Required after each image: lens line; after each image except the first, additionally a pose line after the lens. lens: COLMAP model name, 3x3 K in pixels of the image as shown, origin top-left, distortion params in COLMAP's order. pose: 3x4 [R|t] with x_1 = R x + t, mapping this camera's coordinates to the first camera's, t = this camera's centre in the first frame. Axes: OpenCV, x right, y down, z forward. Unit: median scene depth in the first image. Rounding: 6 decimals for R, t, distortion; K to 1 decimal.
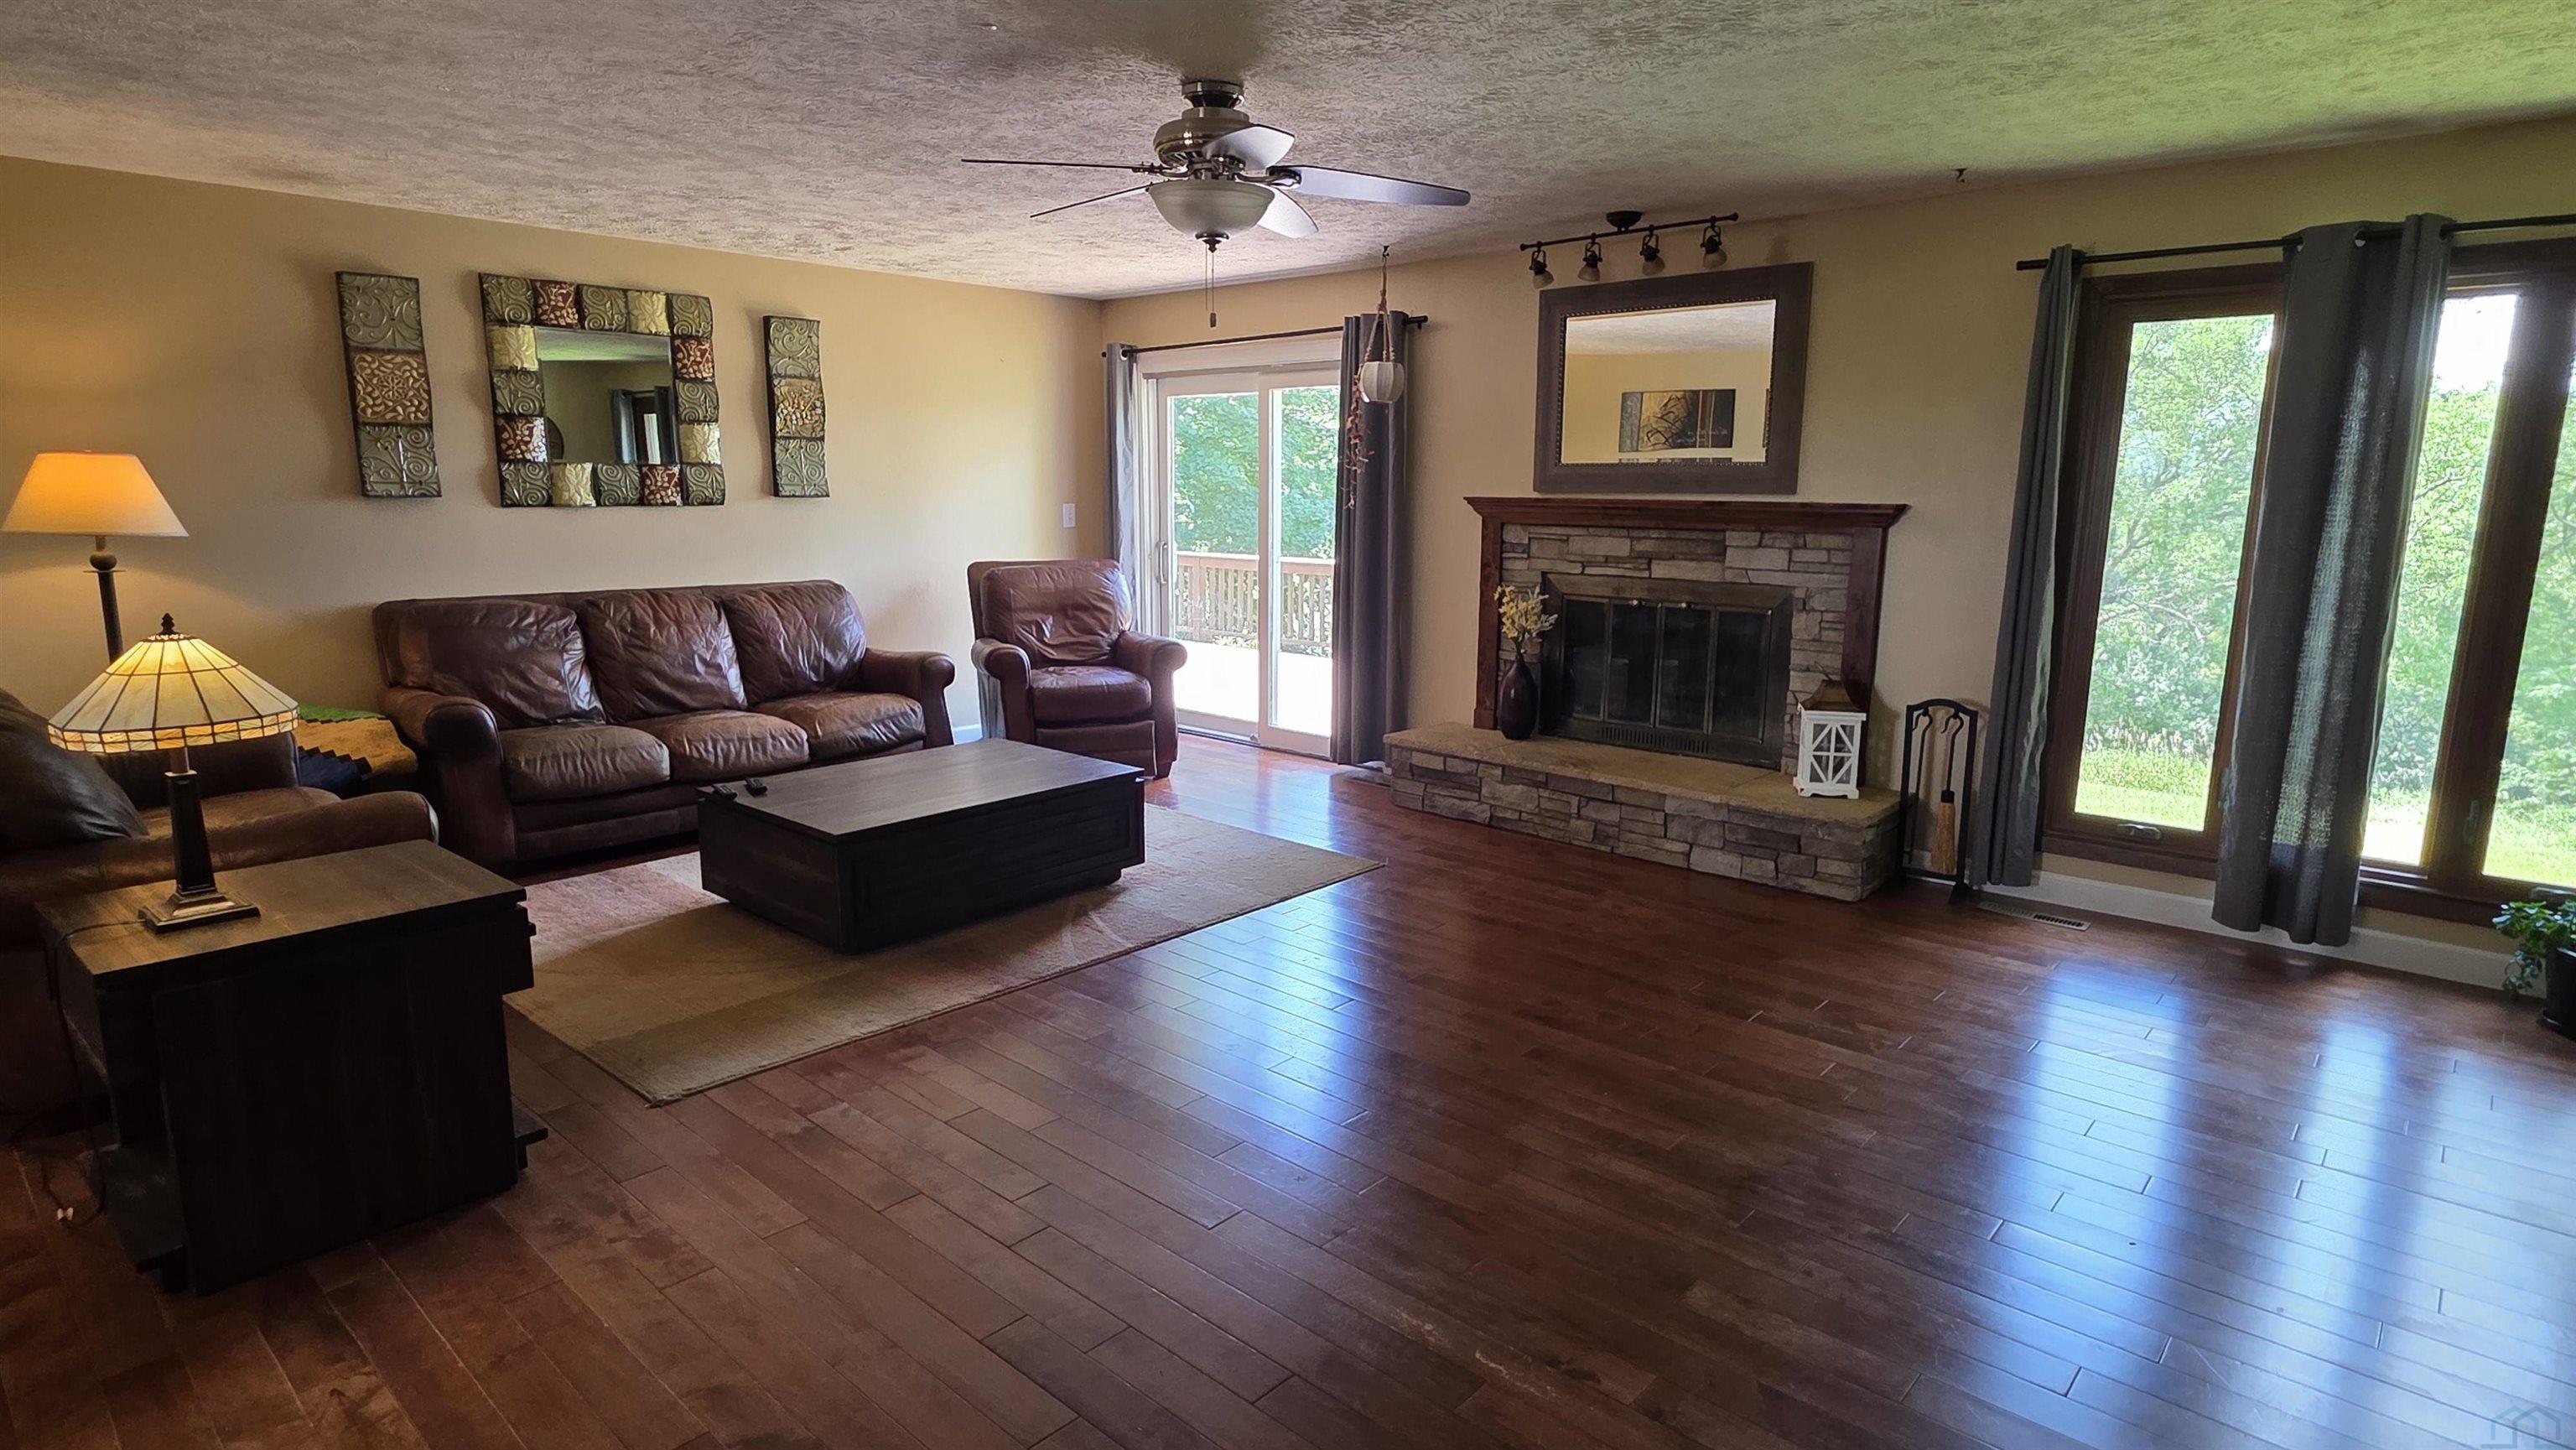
lens RADIAL K [[1319.8, 0, 1288.0], [0, 1319.8, 725.0], [0, 0, 1]] dist [-0.001597, -0.001076]
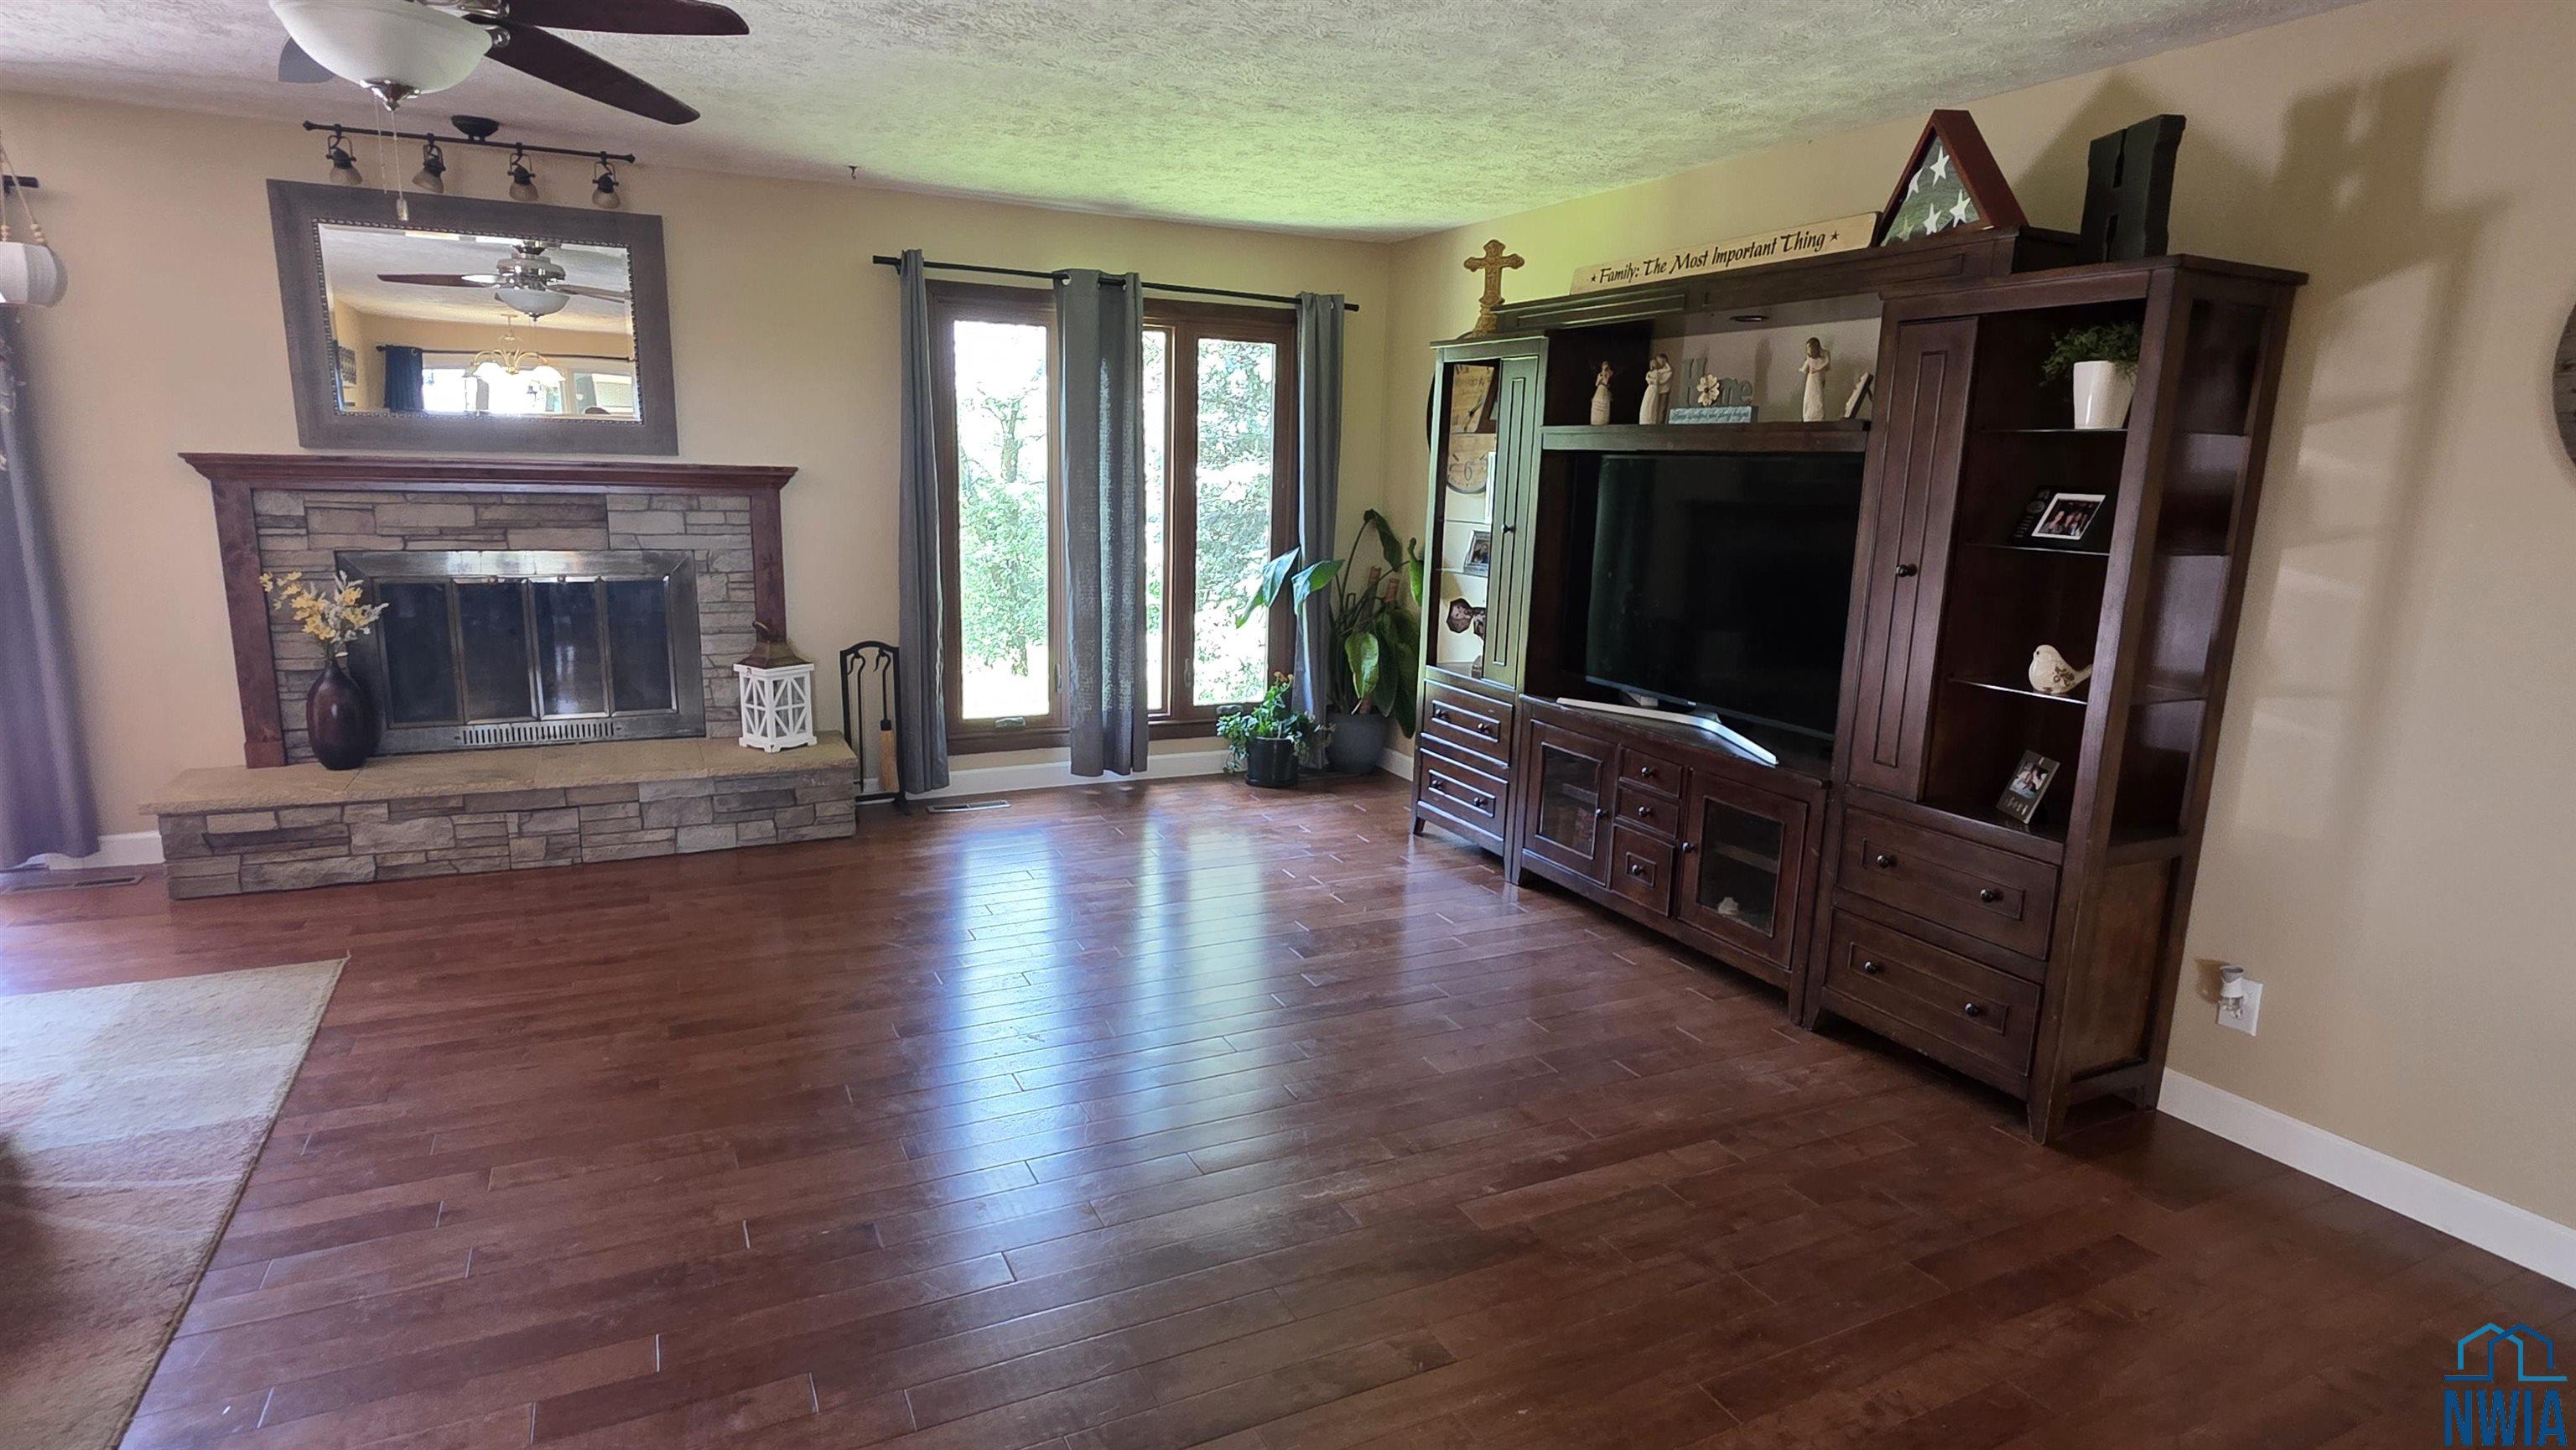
lens RADIAL K [[1319.8, 0, 1288.0], [0, 1319.8, 725.0], [0, 0, 1]] dist [-0.001597, -0.001076]
pose [[0.369322, -0.180015, 0.911700, -0.383464], [0.143463, 0.980342, 0.135452, -0.047296], [-0.918161, 0.080770, 0.387887, 0.223373]]
